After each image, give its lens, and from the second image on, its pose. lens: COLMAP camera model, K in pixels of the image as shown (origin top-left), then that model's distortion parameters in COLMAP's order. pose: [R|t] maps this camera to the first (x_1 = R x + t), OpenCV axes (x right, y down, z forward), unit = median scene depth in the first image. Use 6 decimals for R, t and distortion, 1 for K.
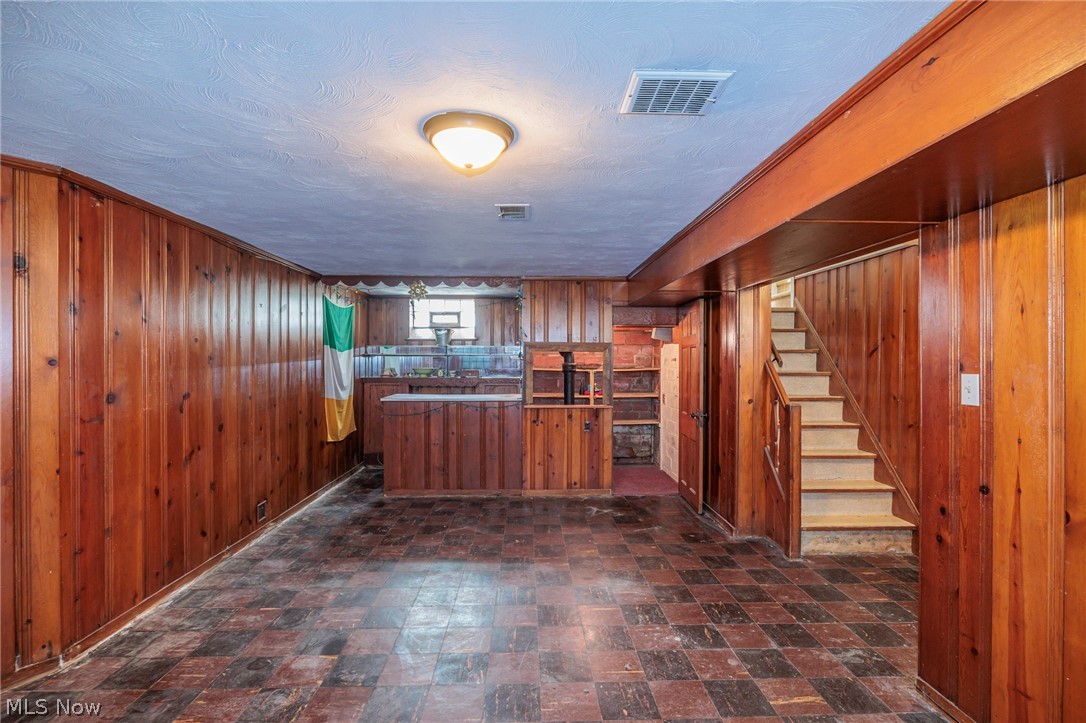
lens RADIAL K [[509.4, 0, 543.3], [0, 509.4, 361.9], [0, 0, 1]] dist [-0.001682, -0.000275]
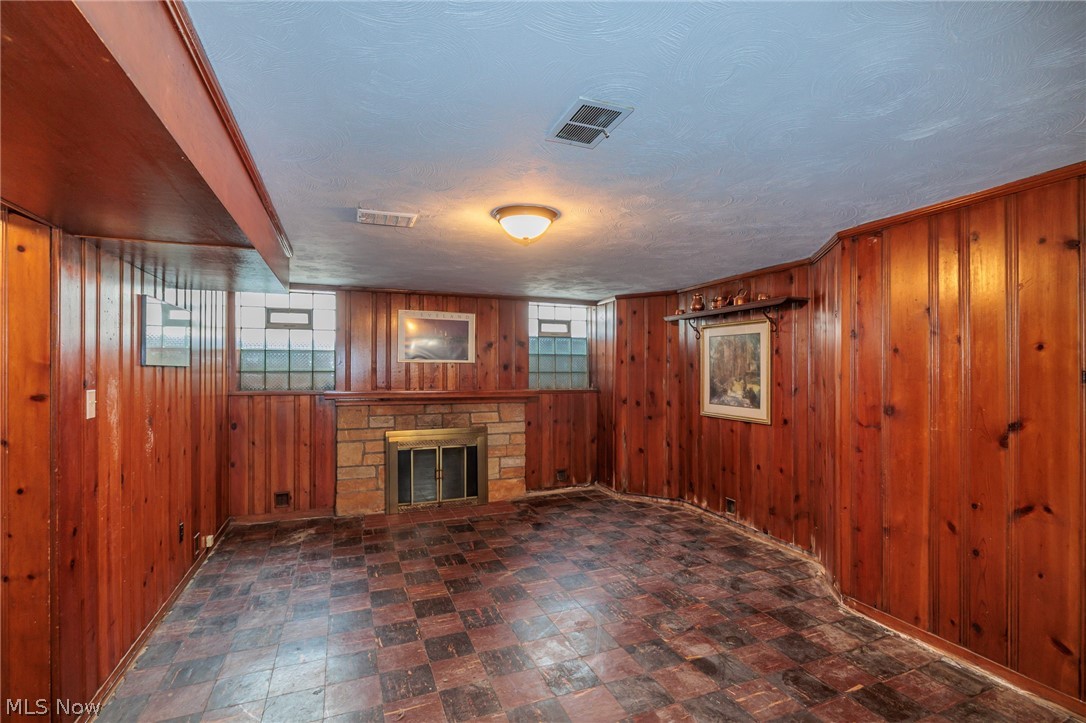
lens RADIAL K [[509.4, 0, 544.5], [0, 509.4, 365.8], [0, 0, 1]] dist [-0.001682, -0.000275]
pose [[-0.940328, -0.001938, -0.340264, 0.223918], [-0.001326, 0.999997, -0.002031, -0.021624], [0.340267, -0.001459, -0.940328, 1.838231]]
